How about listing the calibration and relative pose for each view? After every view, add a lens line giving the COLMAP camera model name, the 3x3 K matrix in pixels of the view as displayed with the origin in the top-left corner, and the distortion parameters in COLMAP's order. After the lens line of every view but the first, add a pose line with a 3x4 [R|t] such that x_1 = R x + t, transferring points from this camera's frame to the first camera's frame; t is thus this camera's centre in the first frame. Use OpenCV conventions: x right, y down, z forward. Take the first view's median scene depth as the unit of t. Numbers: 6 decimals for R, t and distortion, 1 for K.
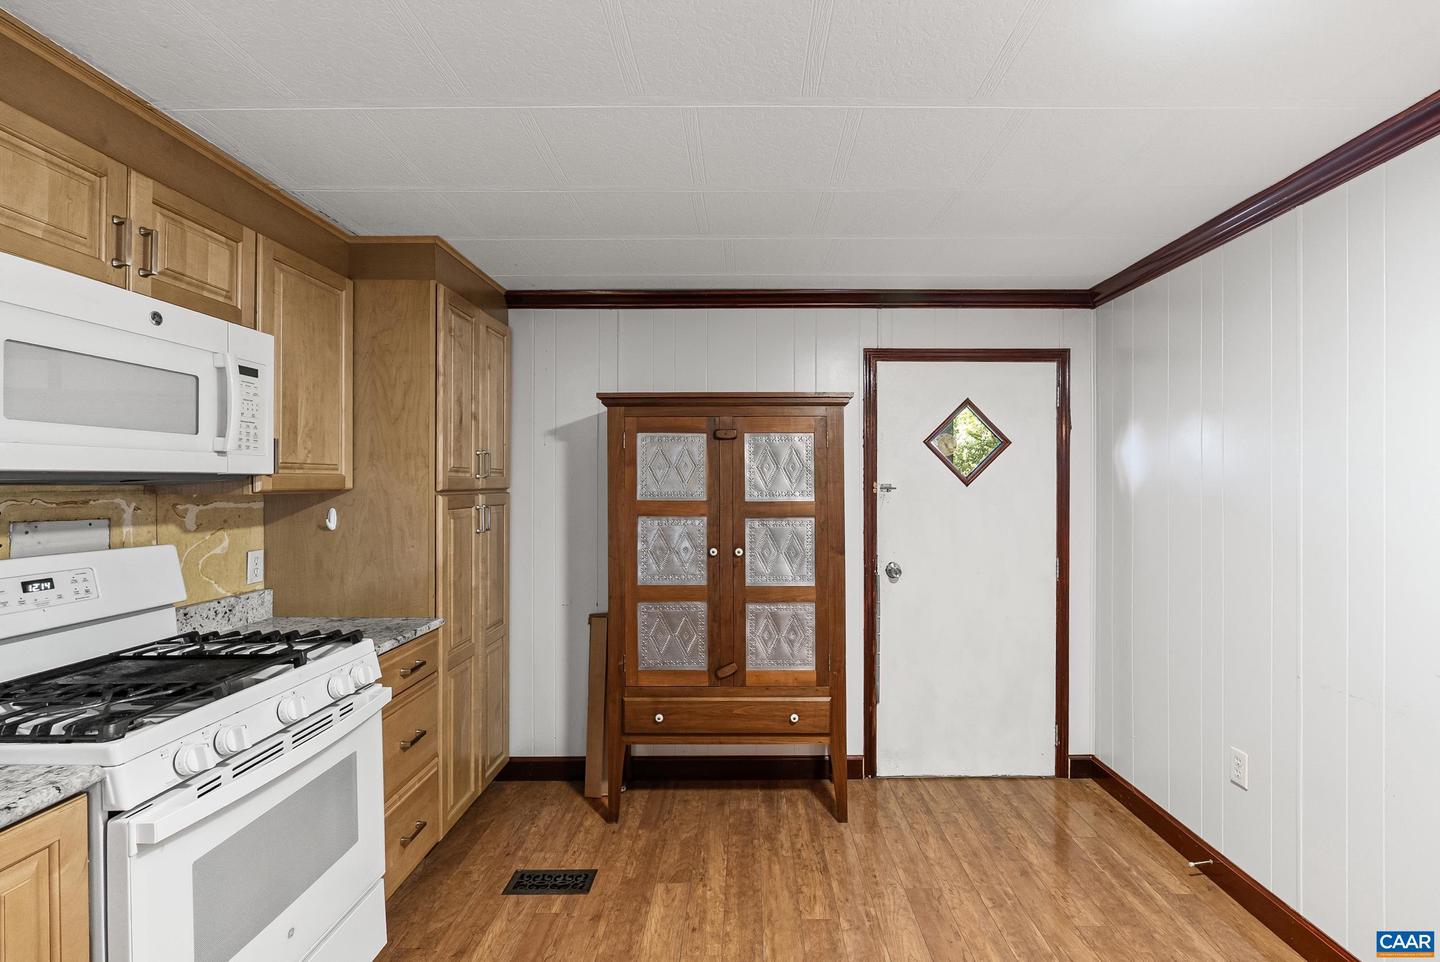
lens RADIAL K [[645.4, 0, 732.9], [0, 645.4, 484.9], [0, 0, 1]] dist [-0.002078, -0.001512]
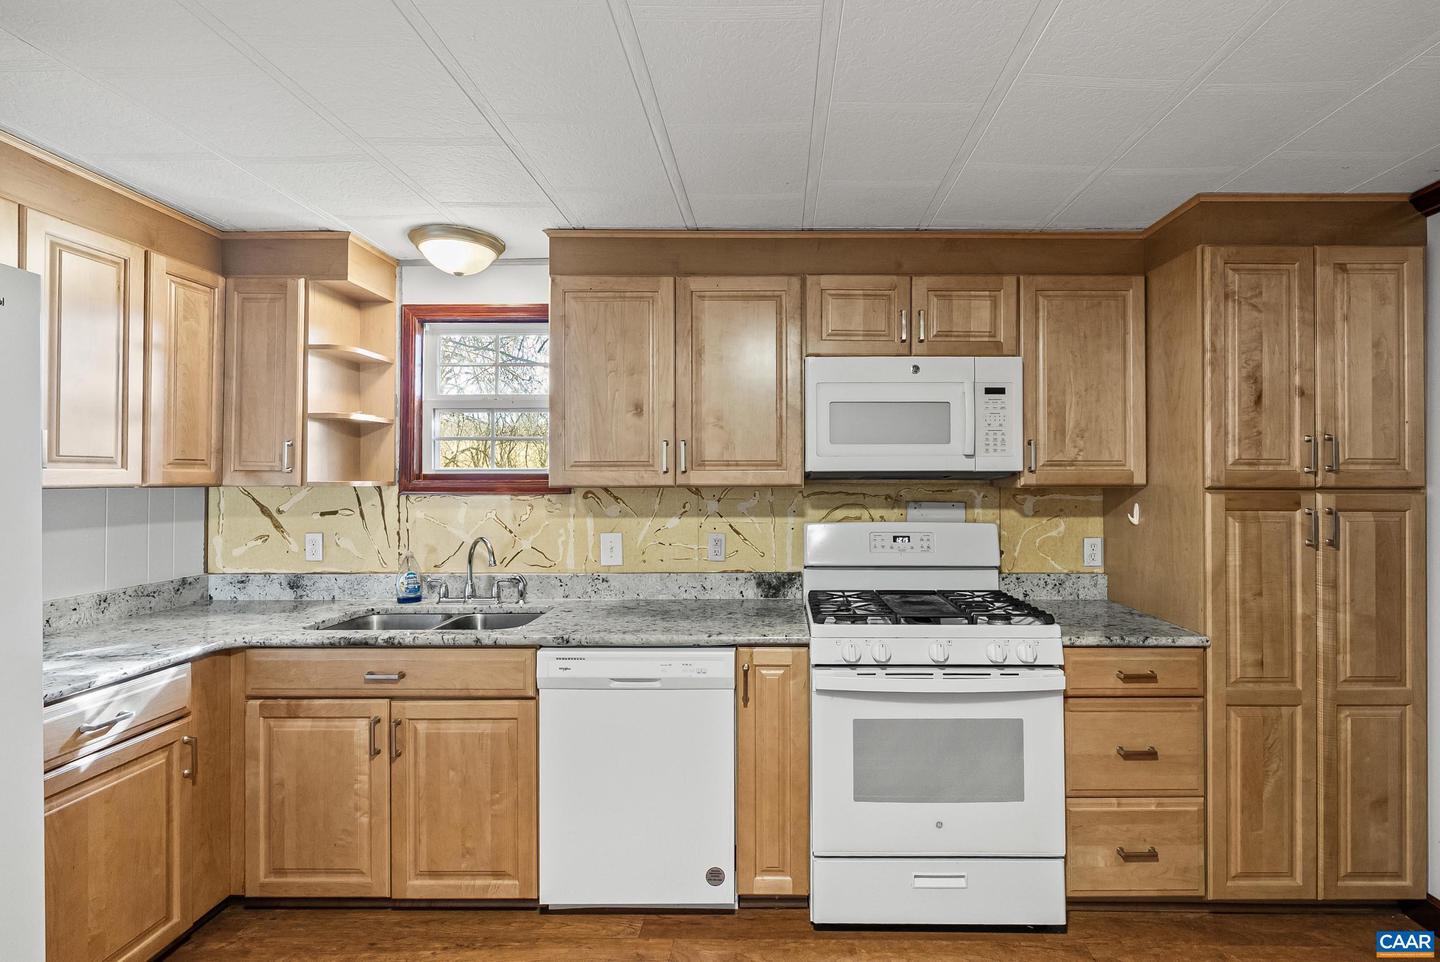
lens RADIAL K [[645.4, 0, 769.5], [0, 645.4, 473.4], [0, 0, 1]] dist [-0.002078, -0.001512]
pose [[0.006076, -0.011079, -0.999920, 0.393876], [-0.004725, 0.999927, -0.011108, 0.002912], [0.999970, 0.004792, 0.006023, 0.411365]]
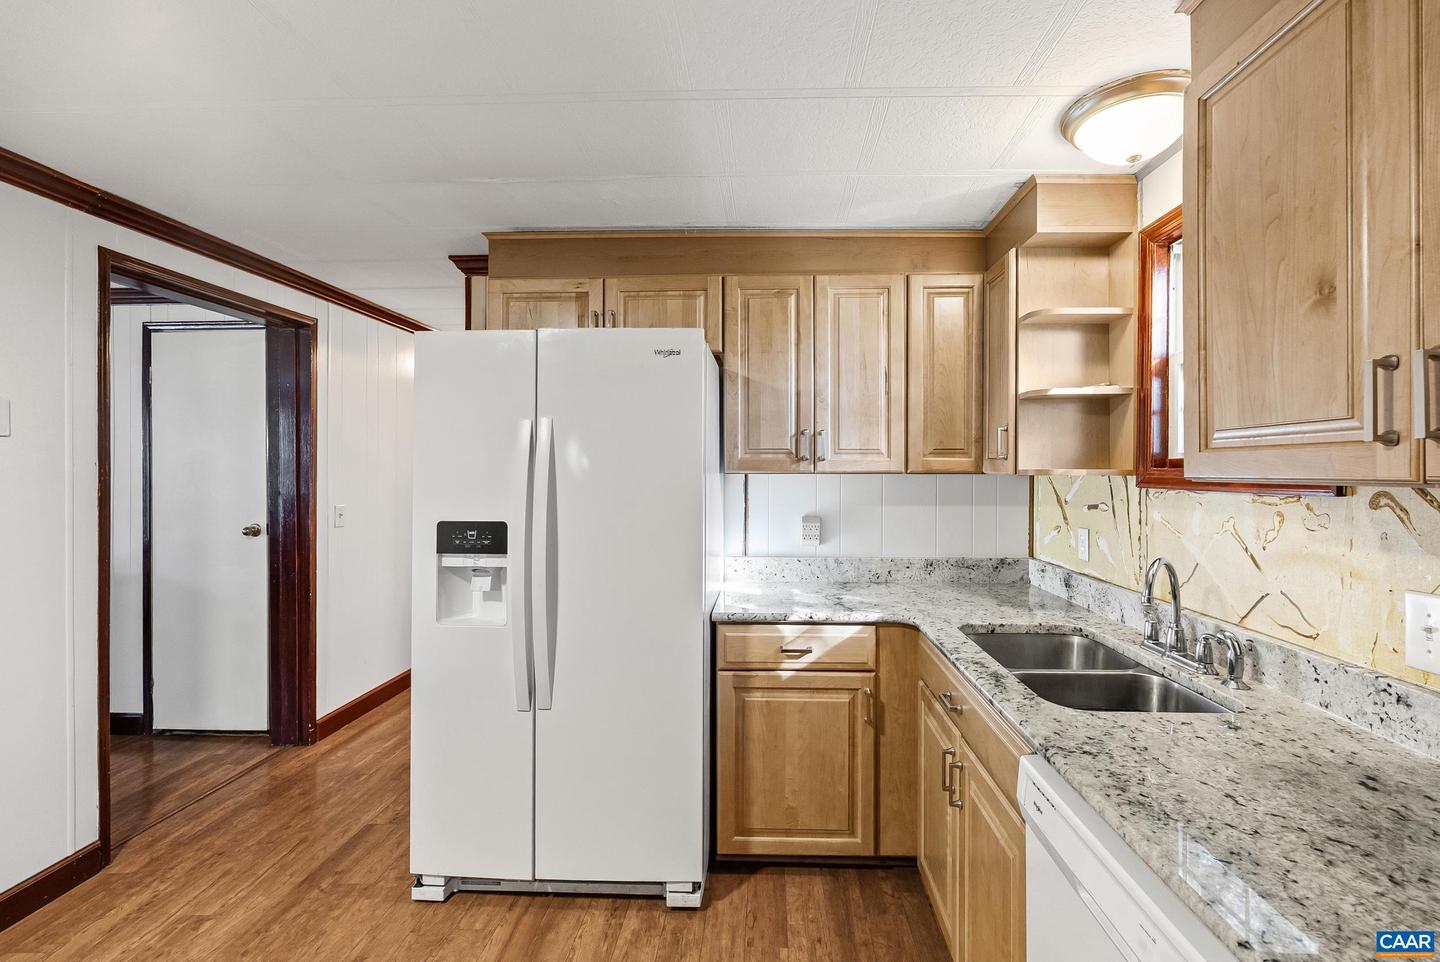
lens RADIAL K [[645.4, 0, 734.8], [0, 645.4, 466.0], [0, 0, 1]] dist [-0.002078, -0.001512]
pose [[-0.999758, -0.002592, 0.021828, -0.249100], [-0.002527, 0.999992, 0.002987, 0.001383], [-0.021835, 0.002931, -0.999757, 0.628098]]
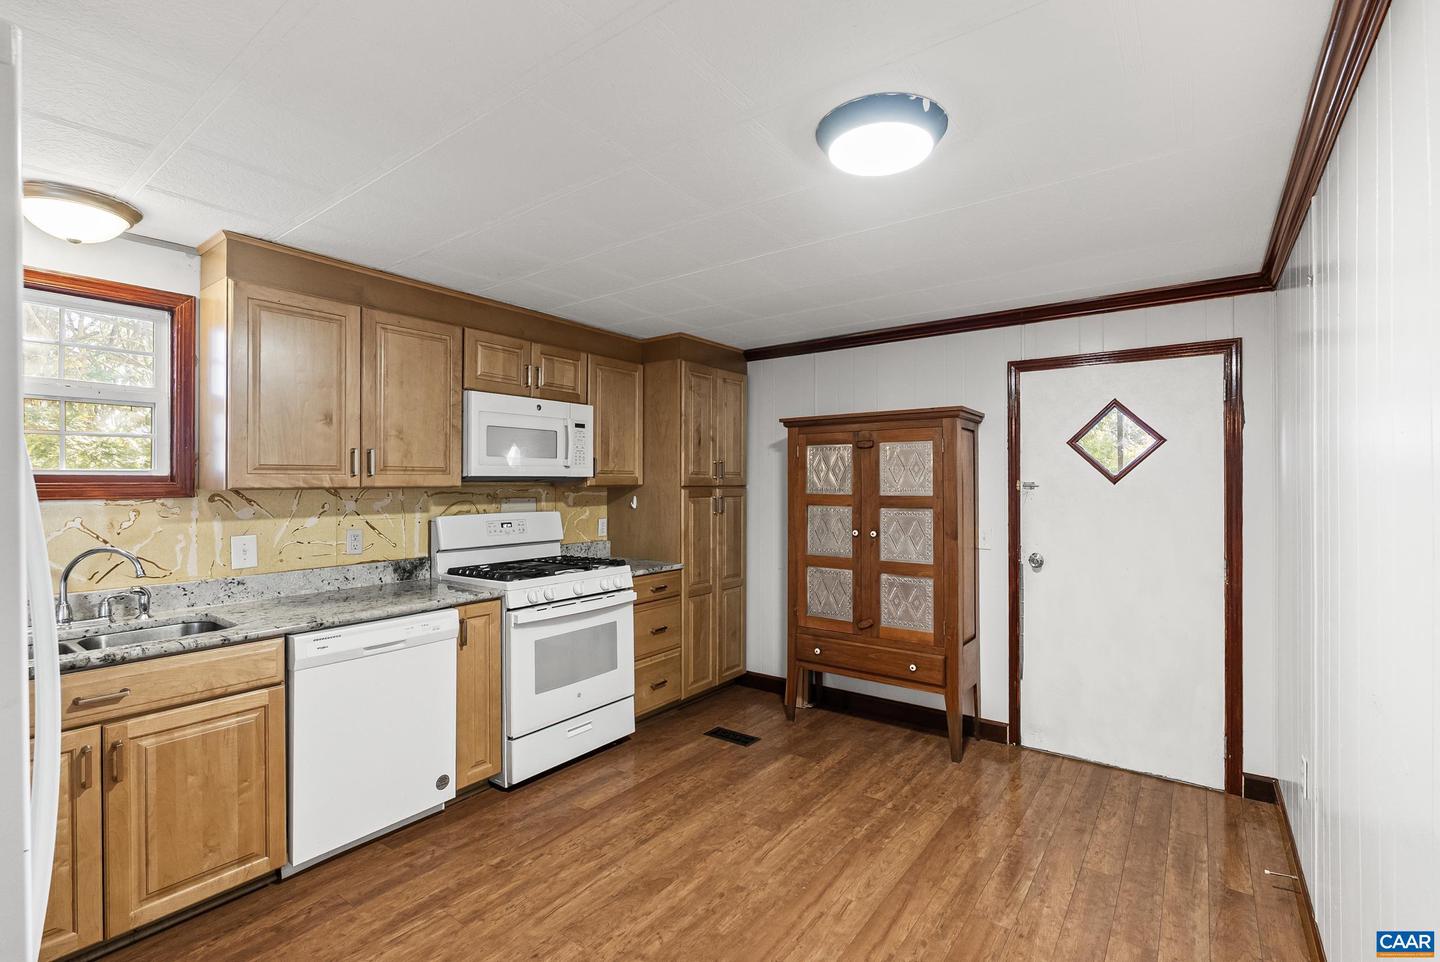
lens RADIAL K [[645.4, 0, 698.6], [0, 645.4, 479.5], [0, 0, 1]] dist [-0.002078, -0.001512]
pose [[0.791553, -0.003318, -0.611091, 0.580799], [-0.002144, 0.999964, -0.008208, 0.005640], [0.611096, 0.007807, 0.791518, -0.276608]]
